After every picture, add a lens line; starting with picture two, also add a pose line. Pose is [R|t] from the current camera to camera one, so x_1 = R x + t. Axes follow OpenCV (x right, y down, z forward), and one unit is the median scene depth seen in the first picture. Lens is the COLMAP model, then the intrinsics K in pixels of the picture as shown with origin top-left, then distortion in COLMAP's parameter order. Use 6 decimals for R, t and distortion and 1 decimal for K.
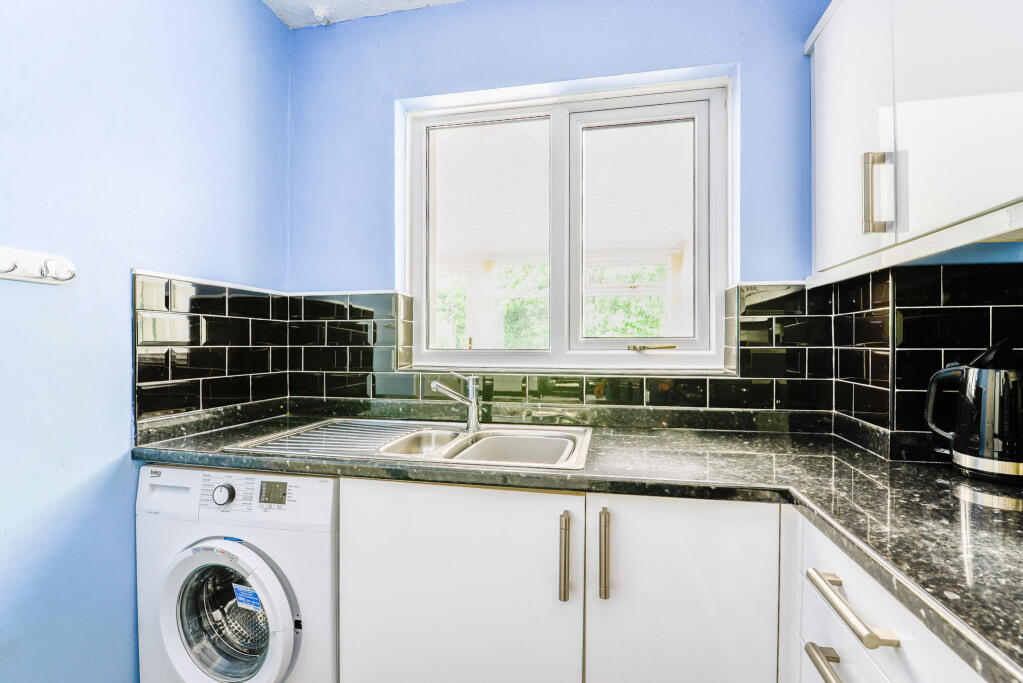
lens RADIAL K [[459.9, 0, 511.5], [0, 459.9, 341.5], [0, 0, 1]] dist [0.001599, 0.000312]
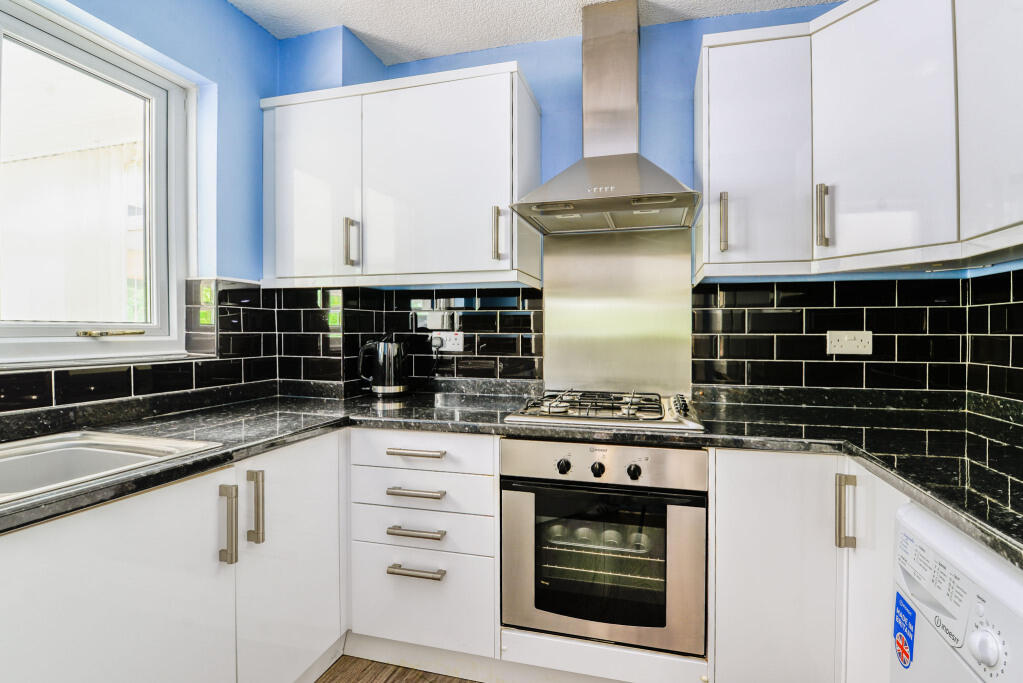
lens RADIAL K [[459.9, 0, 511.5], [0, 459.9, 341.5], [0, 0, 1]] dist [0.001599, 0.000312]
pose [[0.126085, -0.022755, 0.991758, -0.767902], [-0.007965, 0.999681, 0.023950, 0.000319], [-0.991987, -0.010919, 0.125864, 0.171042]]
